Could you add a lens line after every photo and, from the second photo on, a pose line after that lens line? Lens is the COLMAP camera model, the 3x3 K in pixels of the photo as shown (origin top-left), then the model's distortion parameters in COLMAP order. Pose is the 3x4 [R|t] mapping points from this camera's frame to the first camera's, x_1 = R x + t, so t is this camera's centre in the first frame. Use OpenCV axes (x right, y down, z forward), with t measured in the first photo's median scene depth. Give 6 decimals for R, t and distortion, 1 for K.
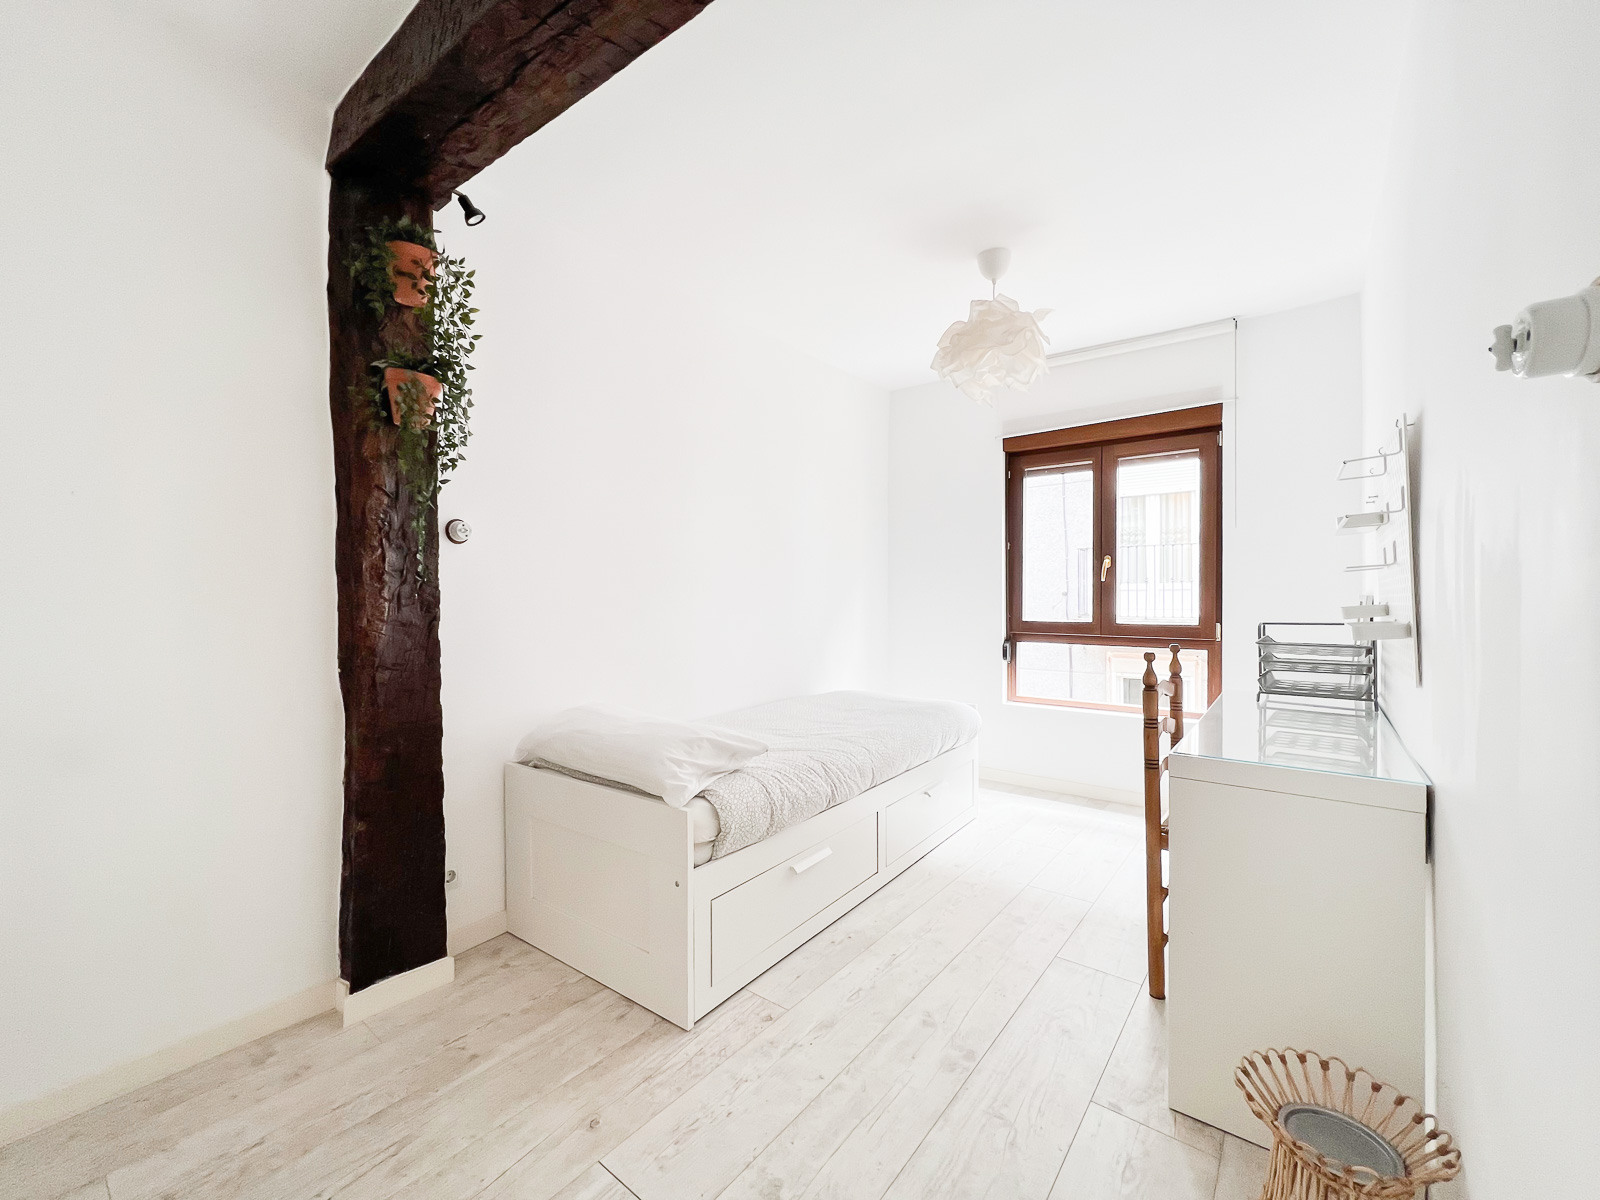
lens RADIAL K [[661.2, 0, 805.2], [0, 661.2, 604.3], [0, 0, 1]] dist [-0.000429, 0.000357]
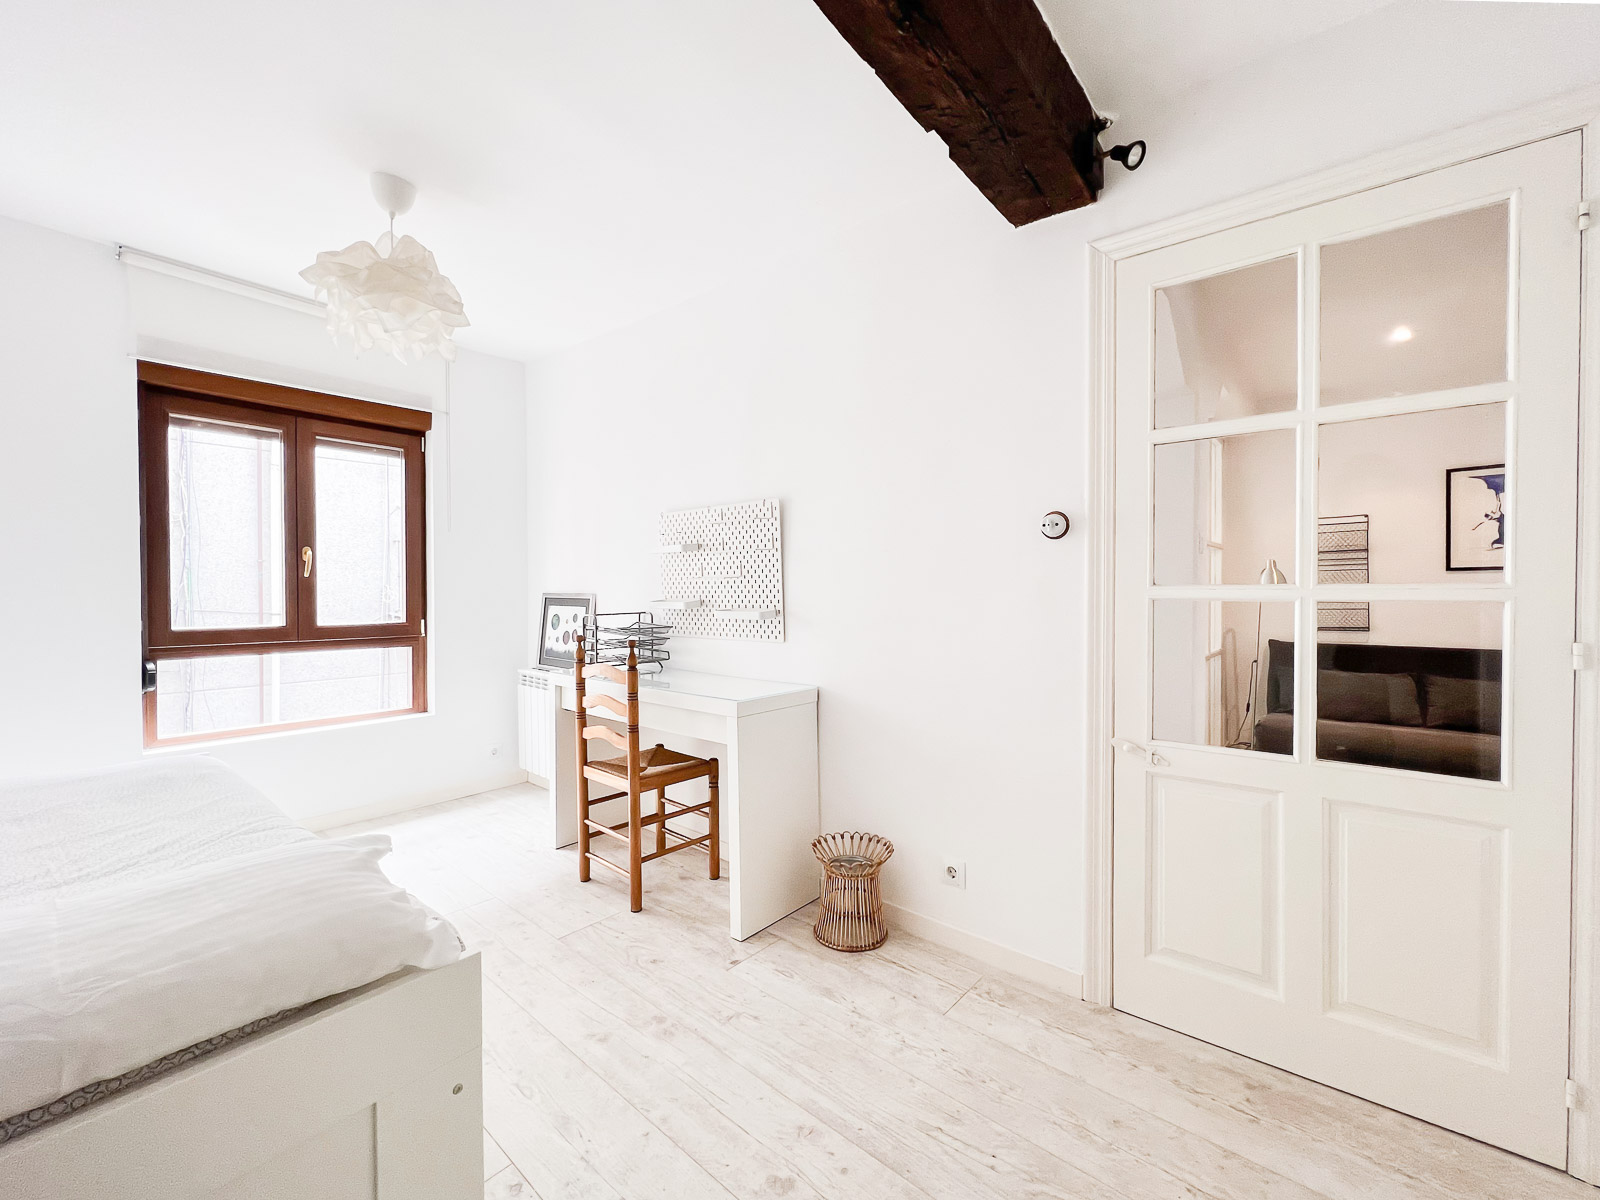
lens RADIAL K [[661.2, 0, 805.3], [0, 661.2, 599.6], [0, 0, 1]] dist [-0.000429, 0.000357]
pose [[0.034511, -0.009097, 0.999363, -0.383978], [0.011333, 0.999898, 0.008711, -0.005876], [-0.999340, 0.011025, 0.034611, 0.334768]]
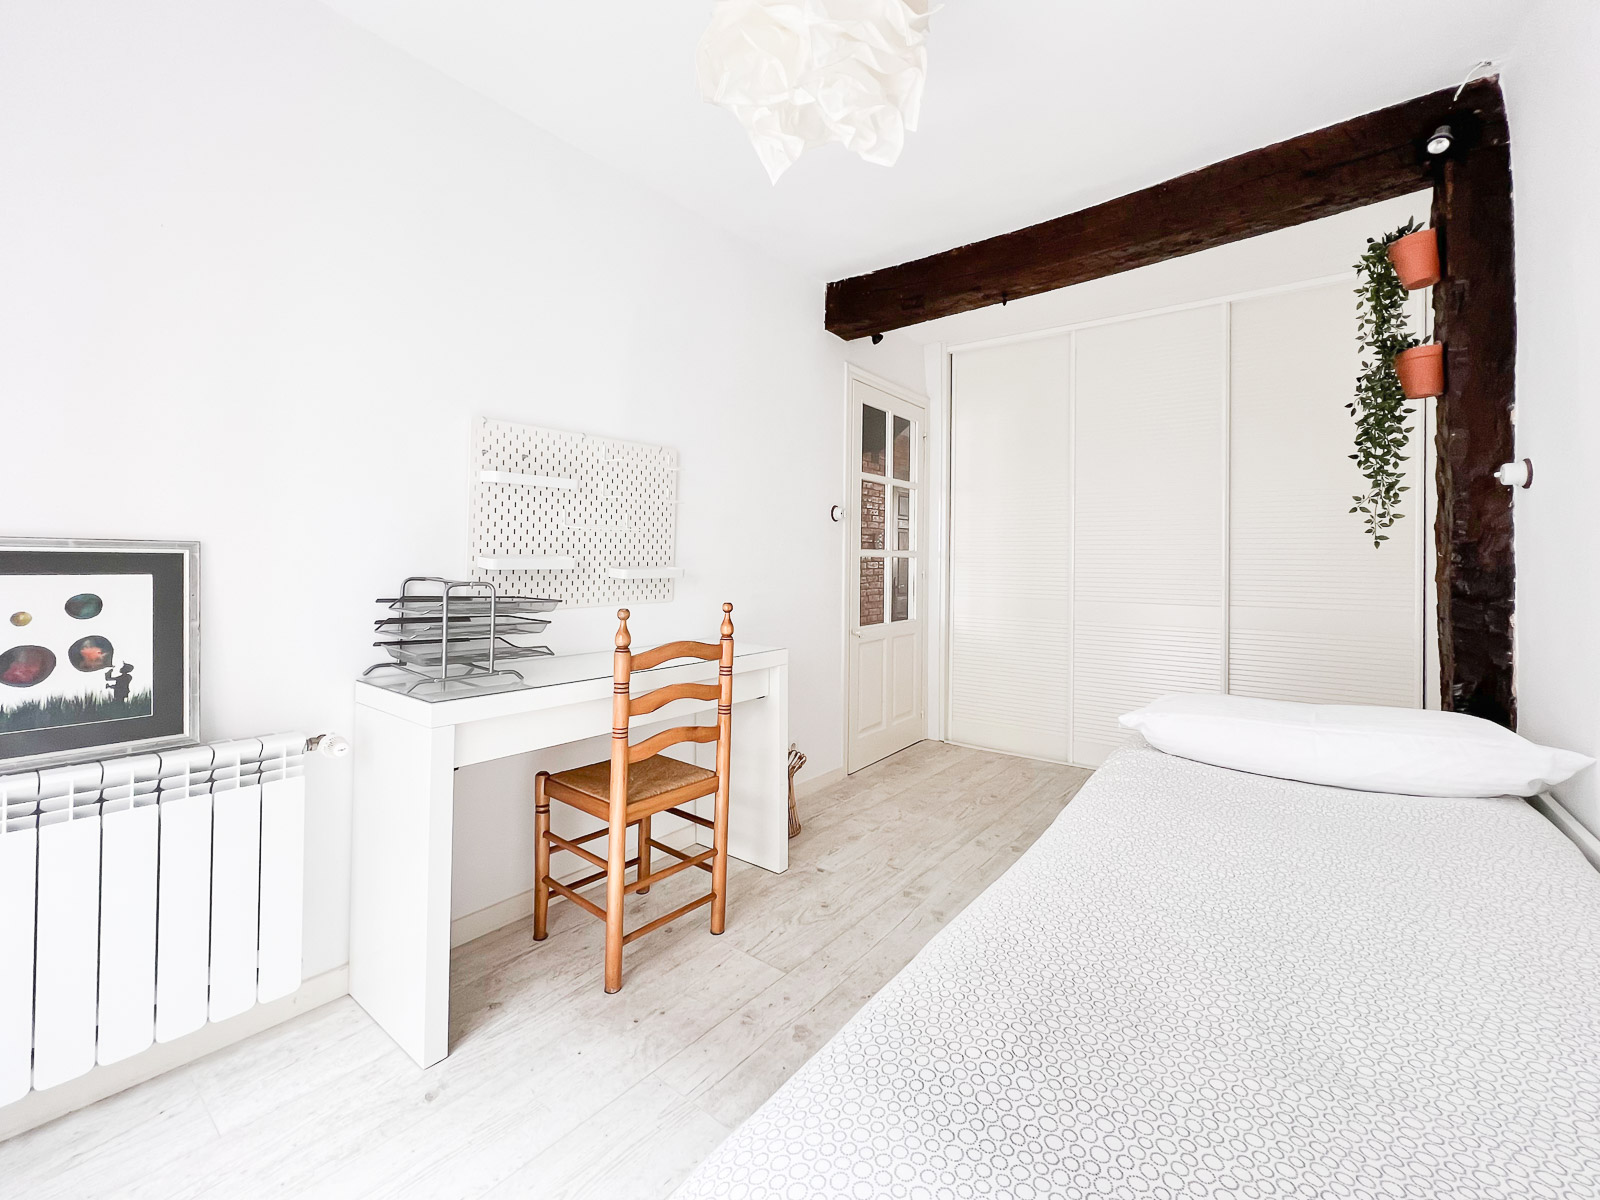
lens RADIAL K [[661.2, 0, 802.1], [0, 661.2, 554.8], [0, 0, 1]] dist [-0.000429, 0.000357]
pose [[-0.999976, -0.003062, 0.006275, 0.213796], [-0.003039, 0.999989, 0.003621, -0.004067], [-0.006286, 0.003602, -0.999974, 1.095968]]
